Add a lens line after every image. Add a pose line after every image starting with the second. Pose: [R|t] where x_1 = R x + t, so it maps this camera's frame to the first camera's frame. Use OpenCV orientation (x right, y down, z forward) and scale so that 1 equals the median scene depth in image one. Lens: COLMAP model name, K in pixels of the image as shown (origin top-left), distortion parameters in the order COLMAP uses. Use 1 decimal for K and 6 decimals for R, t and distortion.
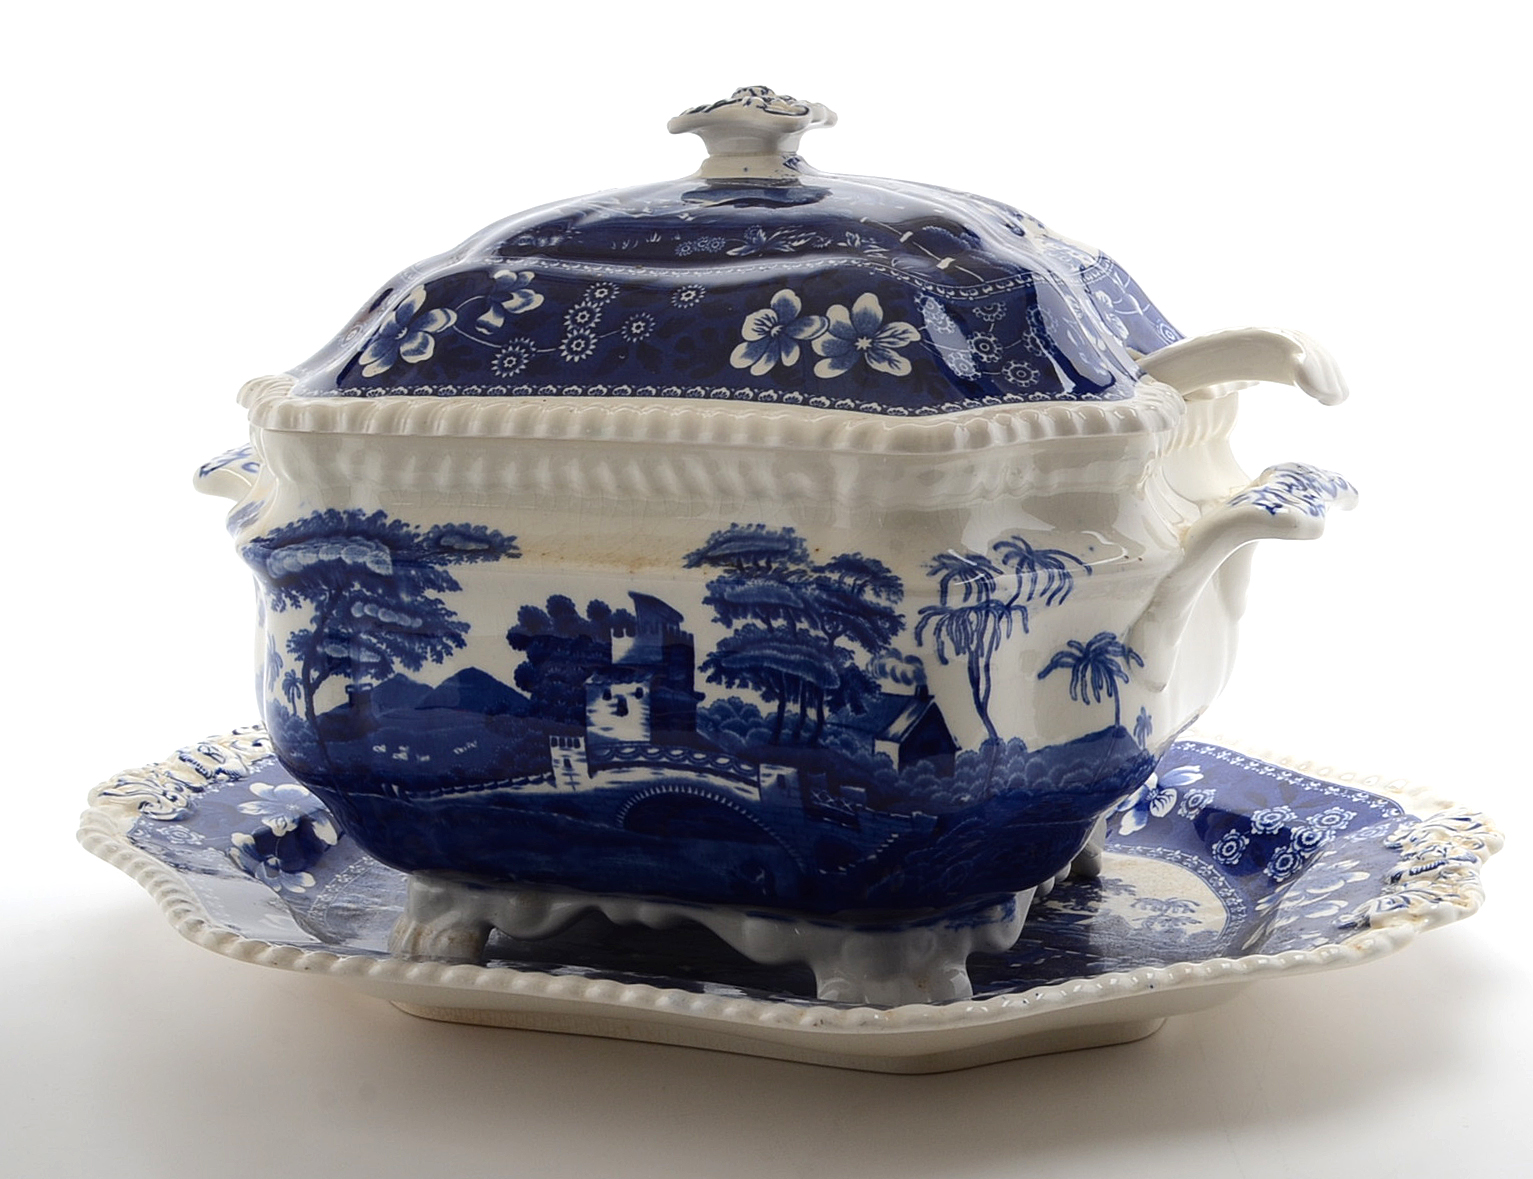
lens RADIAL K [[2598.8, 0, 862.8], [0, 2598.8, 502.6], [0, 0, 1]] dist [-0.035331, -0.038352]
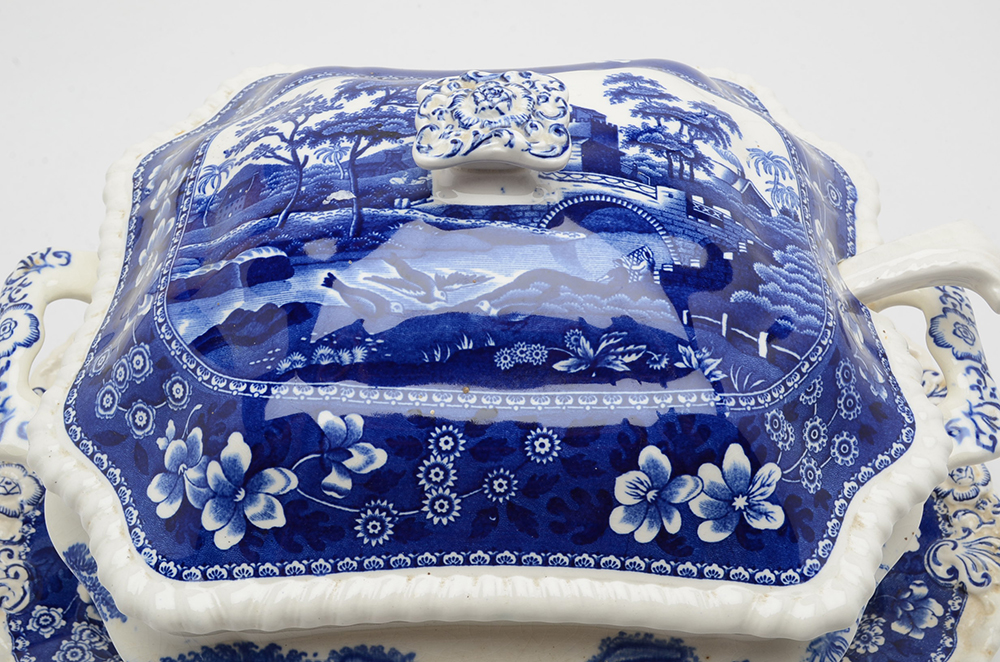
lens RADIAL K [[1210.5, 0, 512.0], [0, 1210.5, 331.9], [0, 0, 1]] dist [-0.043295, -0.002806]
pose [[0.935921, -0.263599, 0.233596, -0.181490], [0.036823, 0.732826, 0.679418, -0.444935], [-0.350279, -0.627281, 0.695574, 0.721000]]
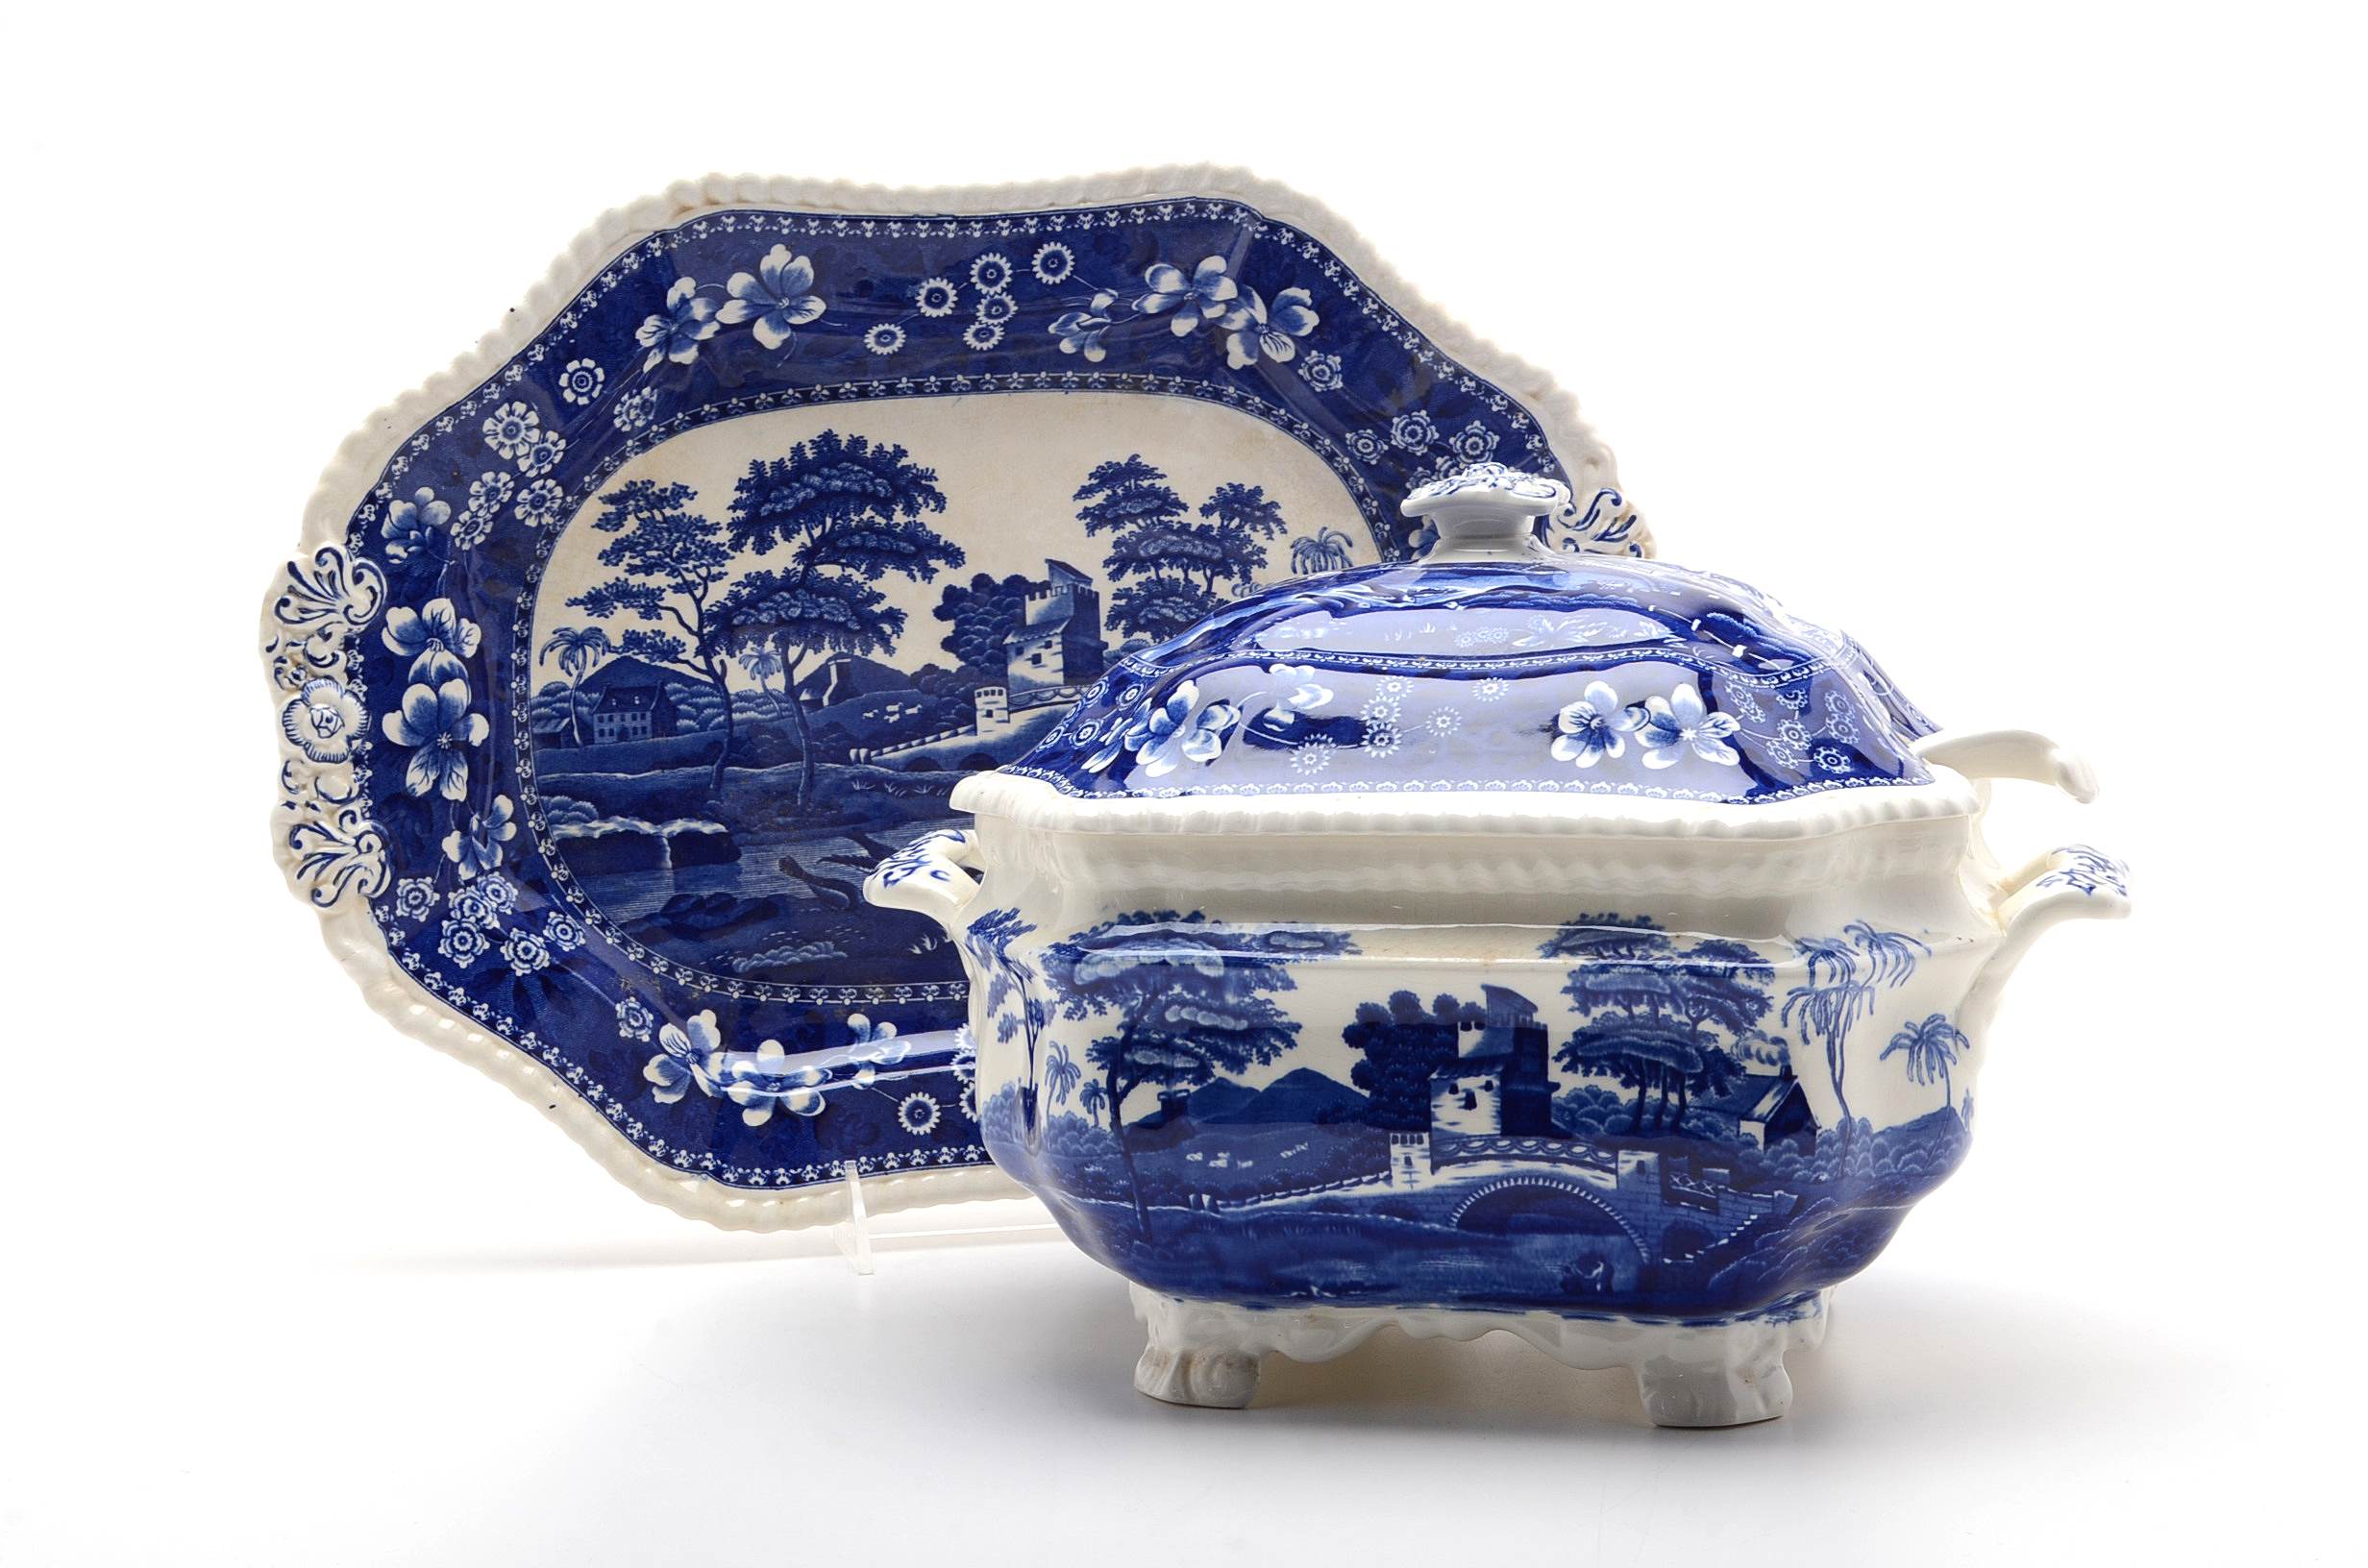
lens RADIAL K [[4768.1, 0, 1184.0], [0, 4768.1, 784.0], [0, 0, 1]] dist [0.037626, -0.041857]
pose [[0.990364, -0.018589, 0.137236, -0.451148], [0.023912, 0.999020, -0.037246, 0.022624], [-0.136409, 0.040169, 0.989838, -0.806948]]
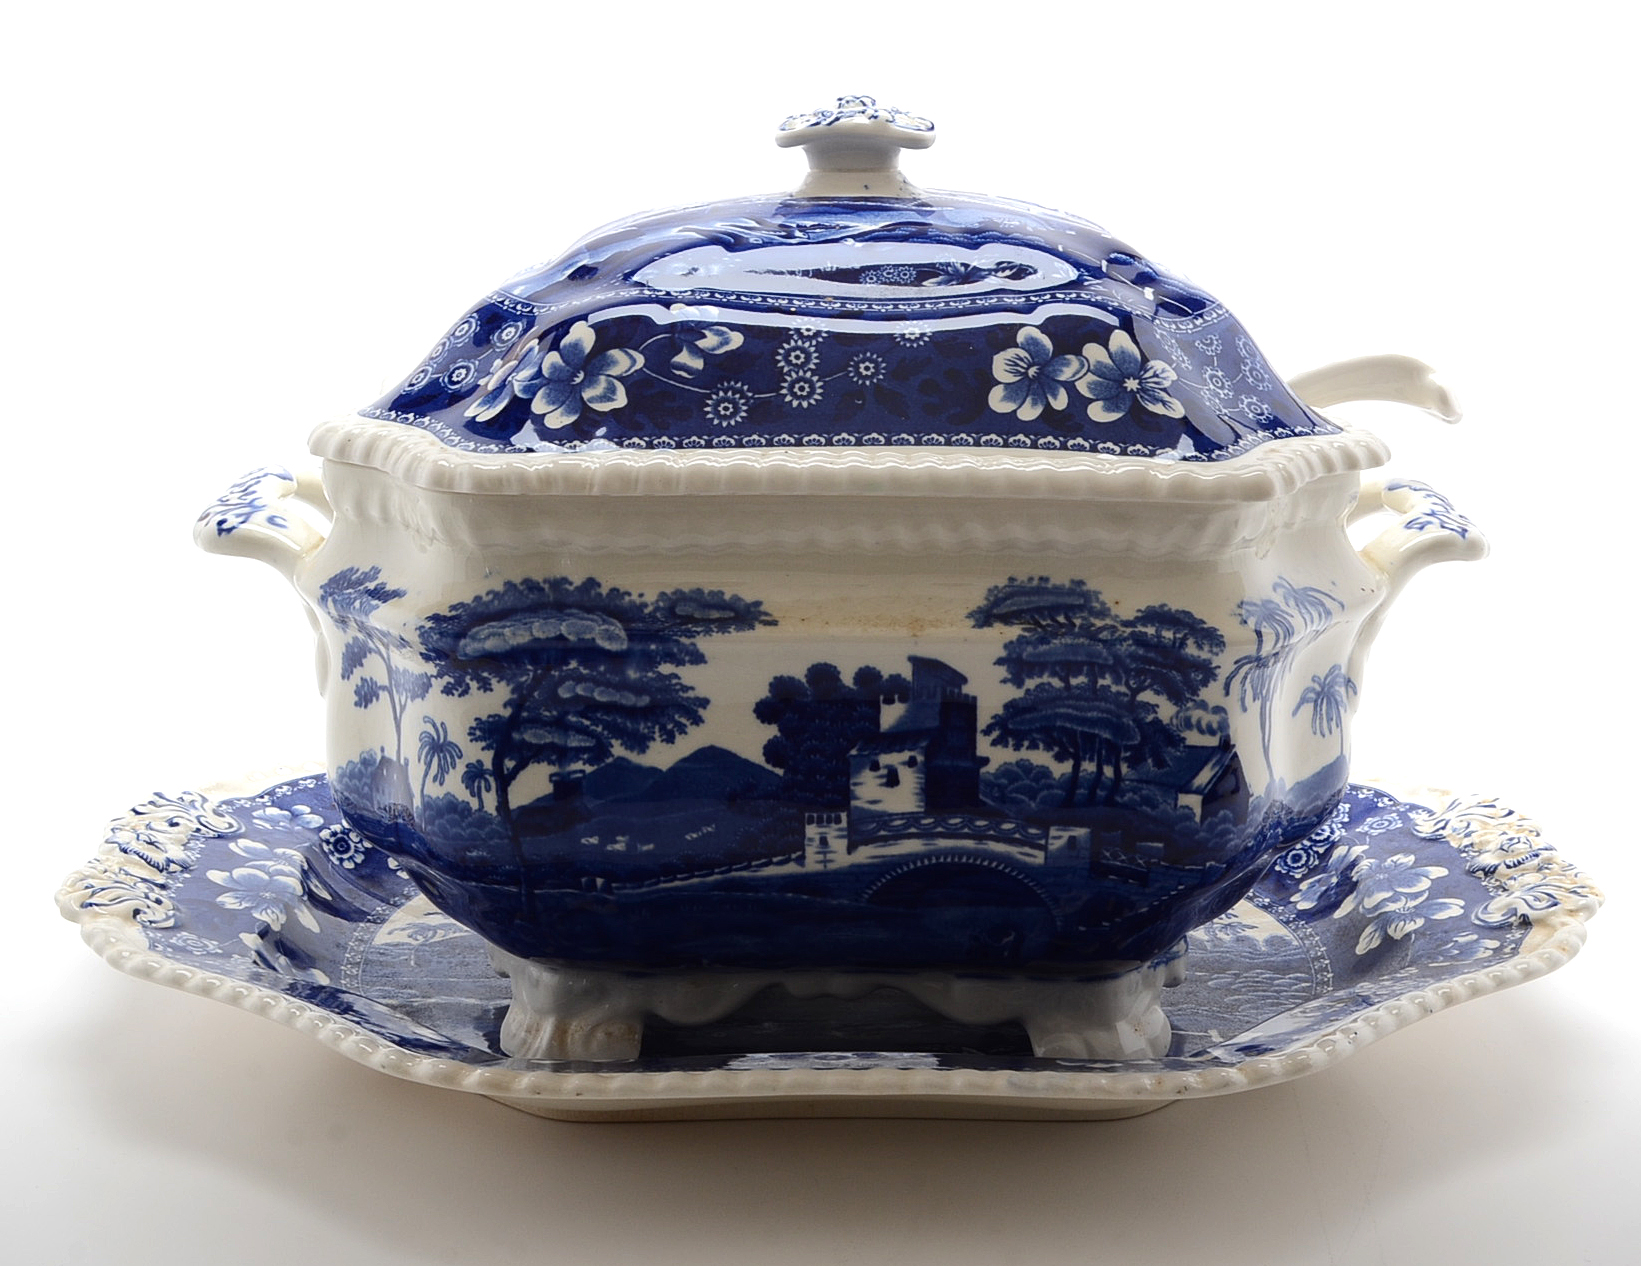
lens RADIAL K [[2575.9, 0, 856.6], [0, 2575.9, 563.7], [0, 0, 1]] dist [-0.030826, -0.043484]
pose [[0.930808, -0.051001, 0.361932, -0.436928], [0.030081, 0.997547, 0.063207, -0.057454], [-0.364268, -0.047946, 0.930059, 0.143384]]
